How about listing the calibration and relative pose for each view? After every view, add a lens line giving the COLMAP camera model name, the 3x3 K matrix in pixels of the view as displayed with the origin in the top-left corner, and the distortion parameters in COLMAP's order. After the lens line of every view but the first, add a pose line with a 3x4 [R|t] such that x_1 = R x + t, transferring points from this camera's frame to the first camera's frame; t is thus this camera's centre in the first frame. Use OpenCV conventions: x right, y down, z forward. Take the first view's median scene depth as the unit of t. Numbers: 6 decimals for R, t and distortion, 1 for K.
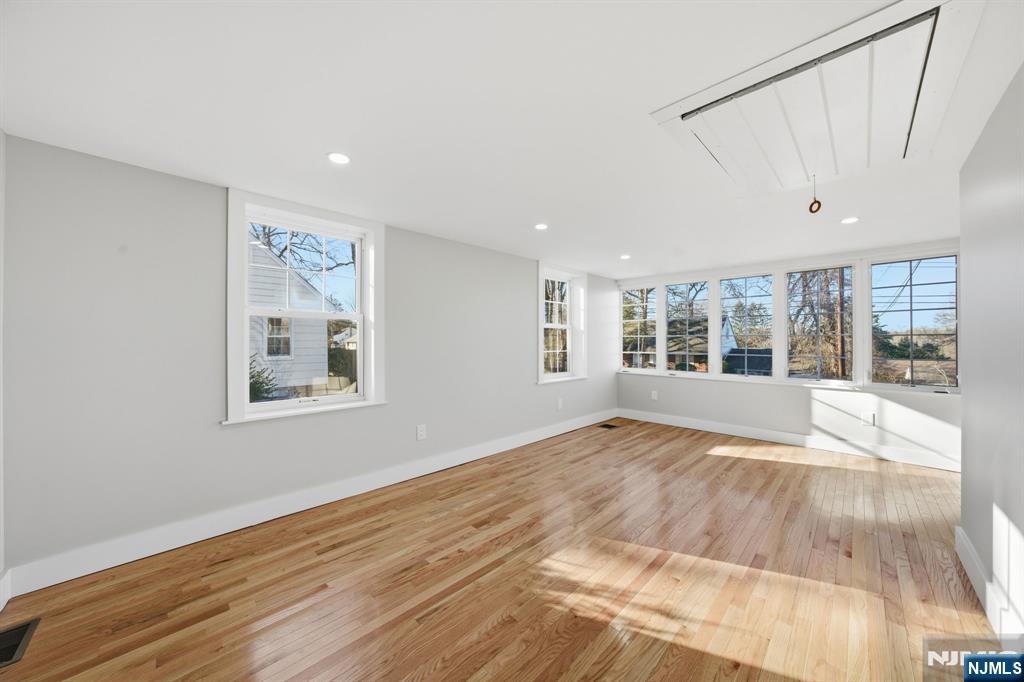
lens RADIAL K [[355.6, 0, 514.6], [0, 355.6, 342.7], [0, 0, 1]] dist [-0.023782, 0.004171]
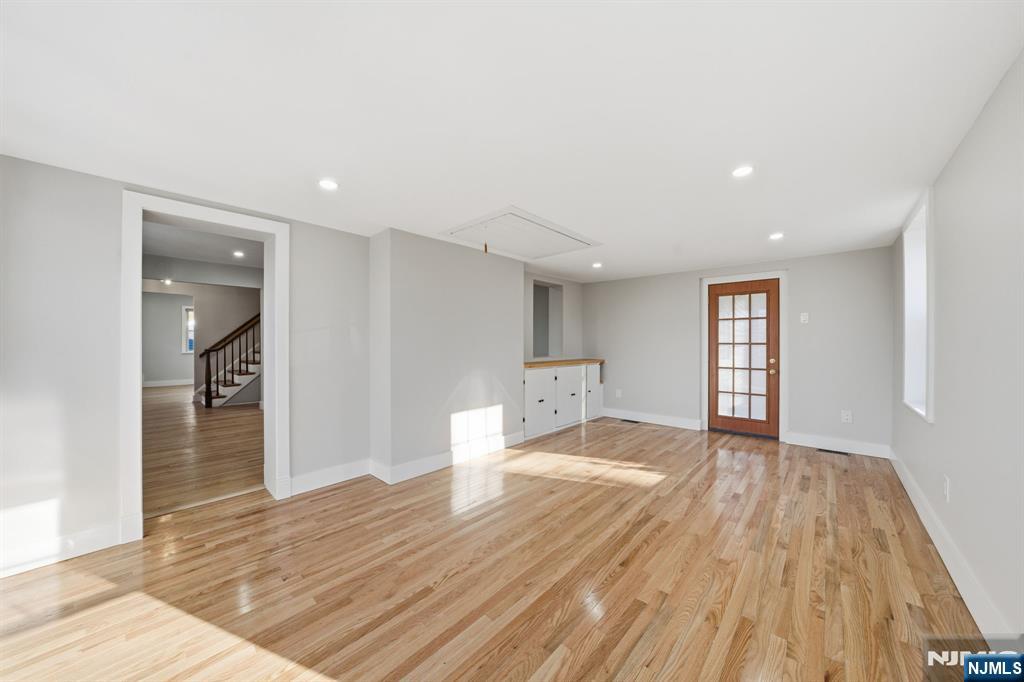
lens RADIAL K [[355.6, 0, 513.8], [0, 355.6, 342.0], [0, 0, 1]] dist [-0.023782, 0.004171]
pose [[-0.998901, 0.002331, -0.046808, 0.796052], [0.002383, 0.999997, -0.001070, -0.001636], [0.046806, -0.001181, -0.998903, 2.428277]]
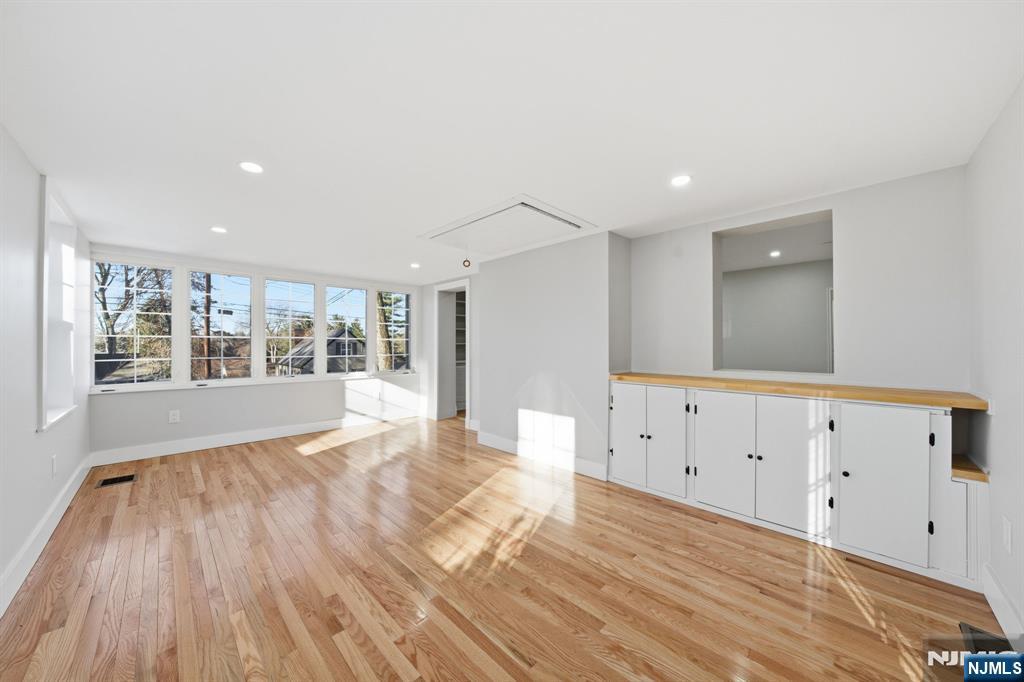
lens RADIAL K [[355.6, 0, 511.2], [0, 355.6, 339.2], [0, 0, 1]] dist [-0.023782, 0.004171]
pose [[0.004185, 0.012977, 0.999907, -0.838629], [0.004057, 0.999907, -0.012994, 0.001274], [-0.999983, 0.004111, 0.004132, 0.762987]]
